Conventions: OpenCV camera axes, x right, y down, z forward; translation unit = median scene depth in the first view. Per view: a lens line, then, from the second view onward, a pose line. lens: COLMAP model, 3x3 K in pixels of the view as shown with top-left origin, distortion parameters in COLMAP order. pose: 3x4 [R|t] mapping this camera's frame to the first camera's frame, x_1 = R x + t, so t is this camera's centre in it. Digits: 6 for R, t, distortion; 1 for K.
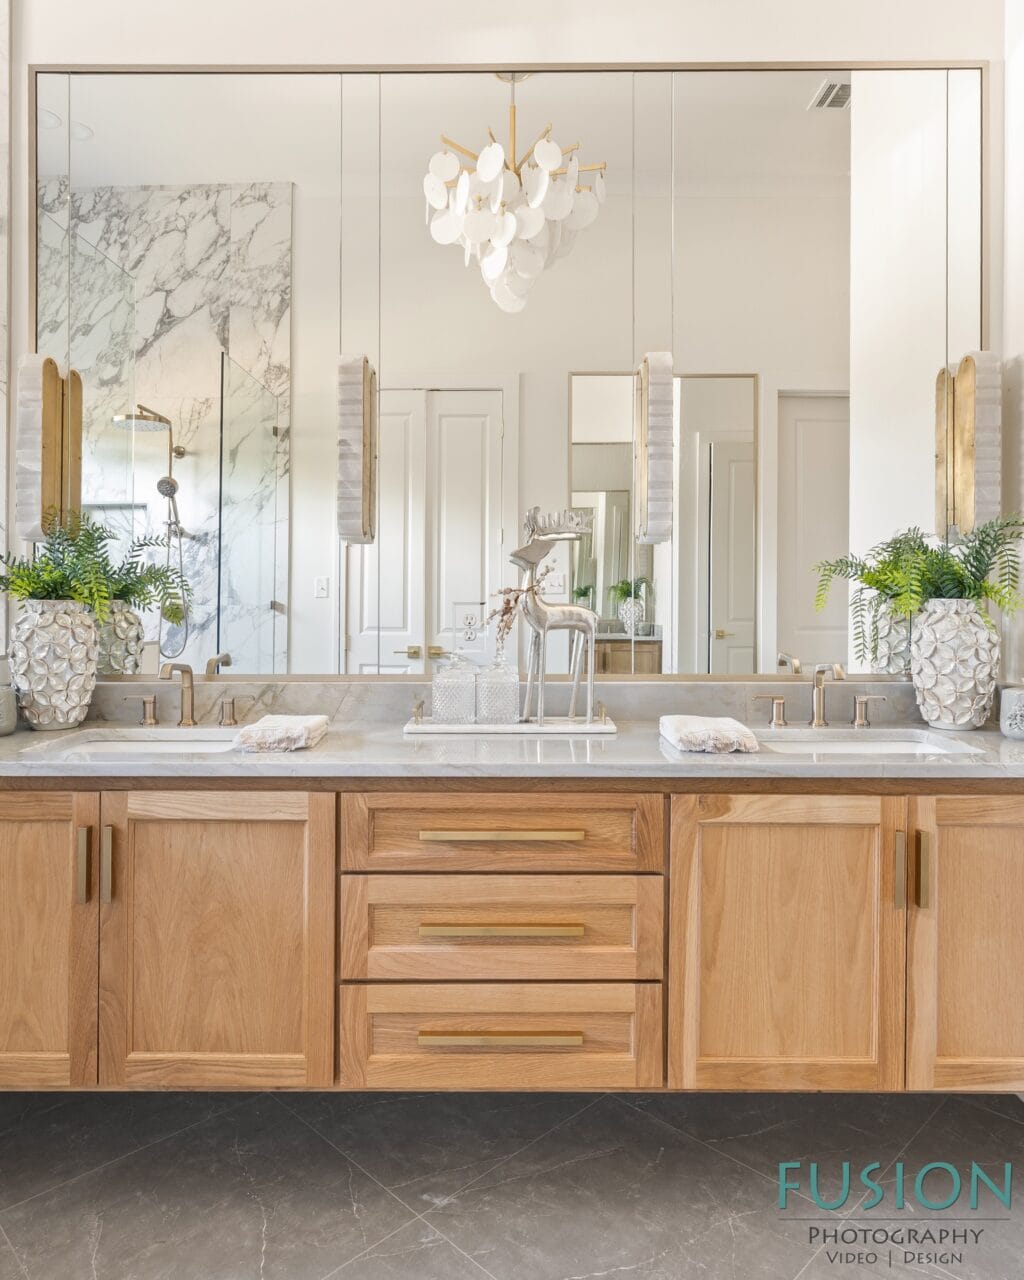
lens RADIAL K [[840.8, 0, 514.1], [0, 840.8, 601.8], [0, 0, 1]] dist [-0.003968, 0.003247]
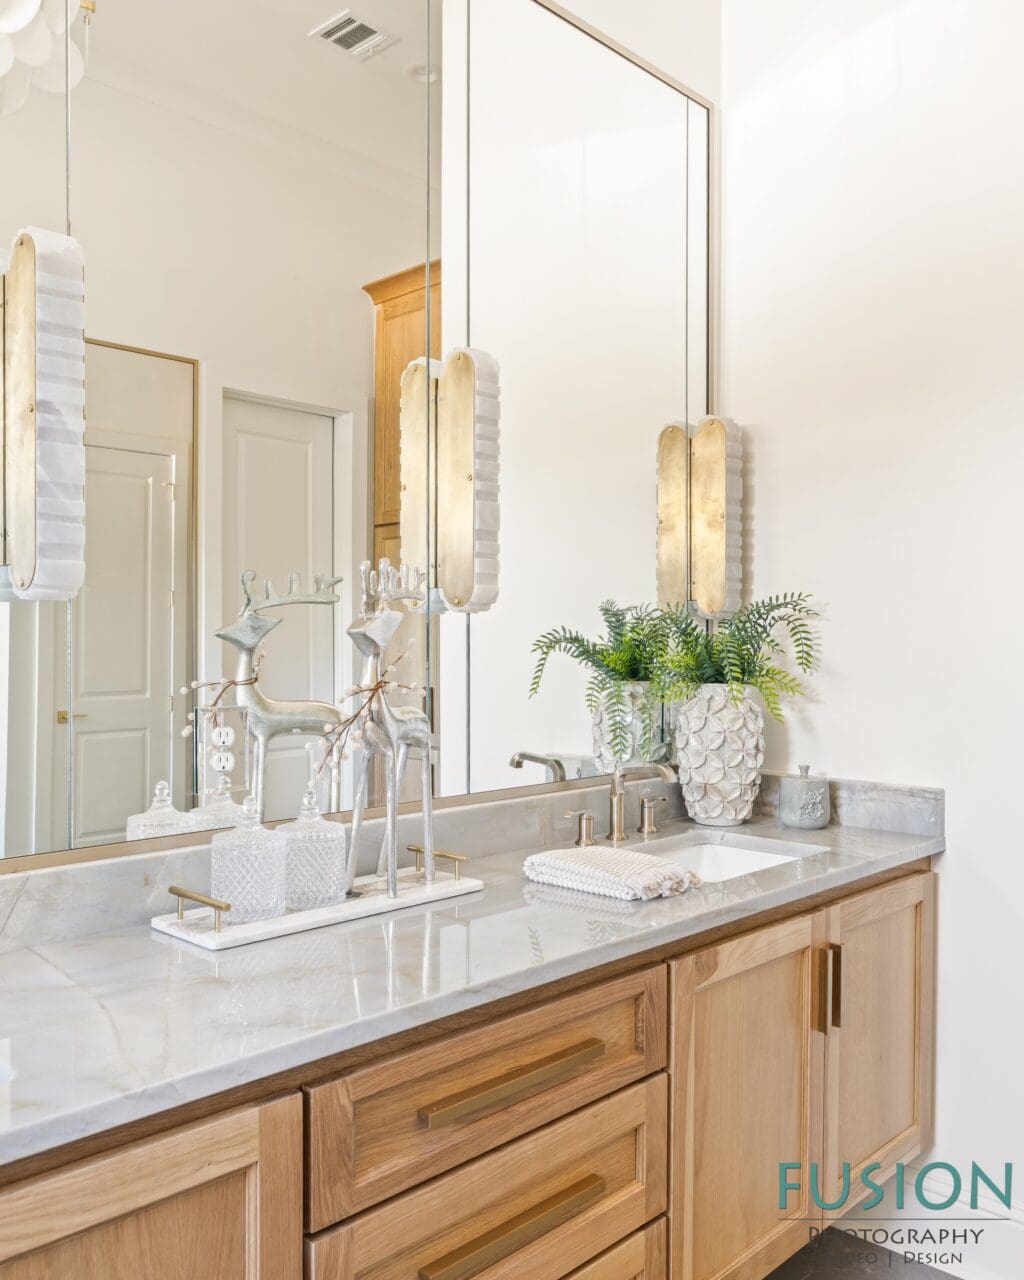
lens RADIAL K [[1097.6, 0, 512.3], [0, 1097.6, 655.2], [0, 0, 1]] dist [-0.009824, 0.000891]
pose [[0.683027, -0.008044, 0.730349, -0.621002], [0.006058, 0.999967, 0.005348, -0.051432], [-0.730368, 0.000772, 0.683053, 0.427613]]
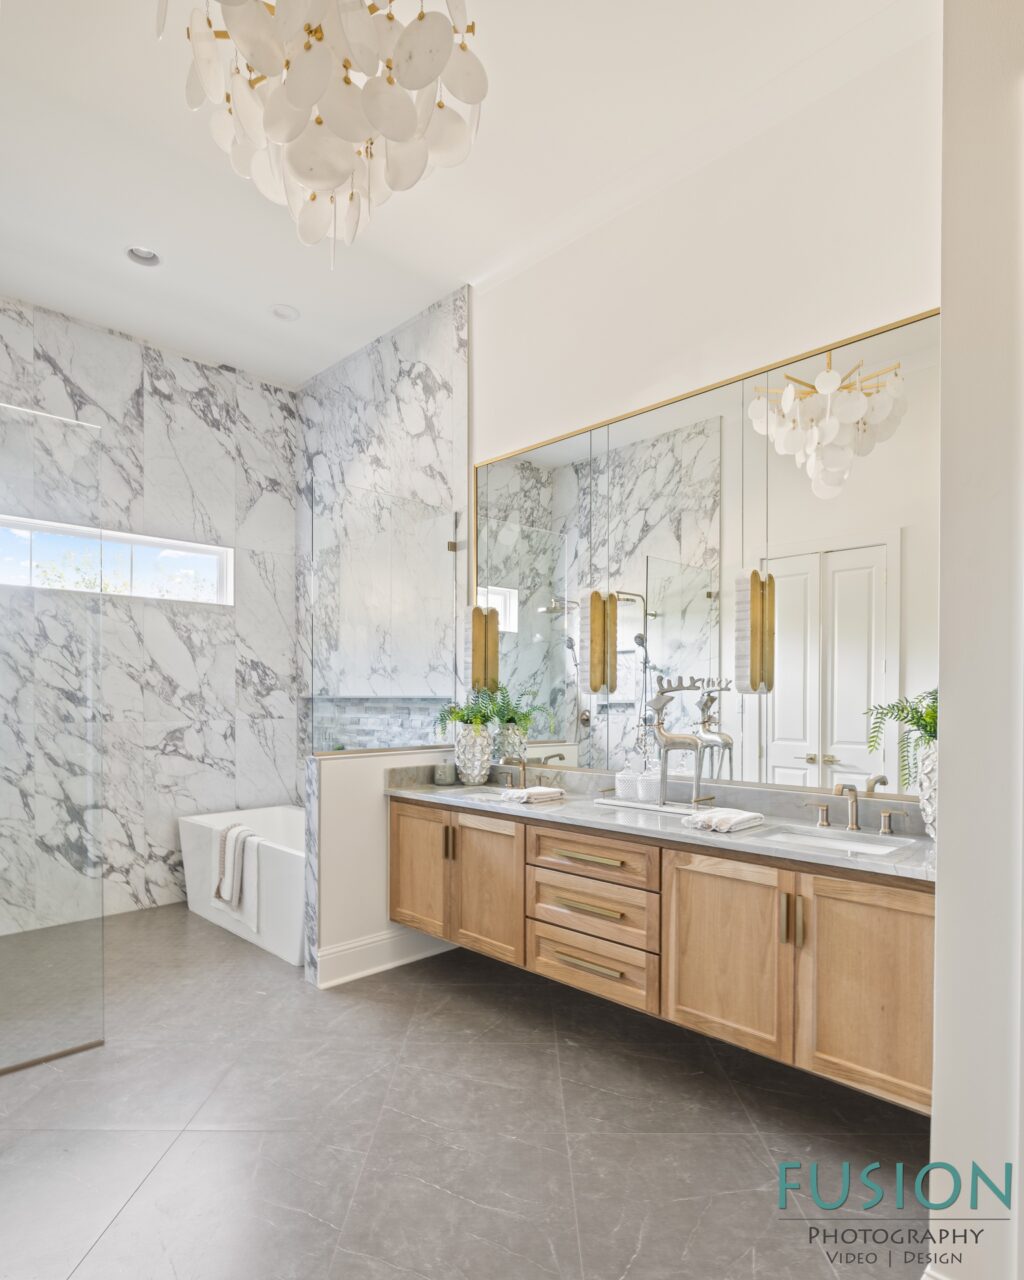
lens RADIAL K [[723.4, 0, 511.5], [0, 723.4, 707.1], [0, 0, 1]] dist [-0.009975, 0.001744]
pose [[0.714333, 0.009631, -0.699740, 0.995385], [-0.006314, 0.999953, 0.007318, -0.072180], [0.699778, -0.000809, 0.714360, -0.285513]]
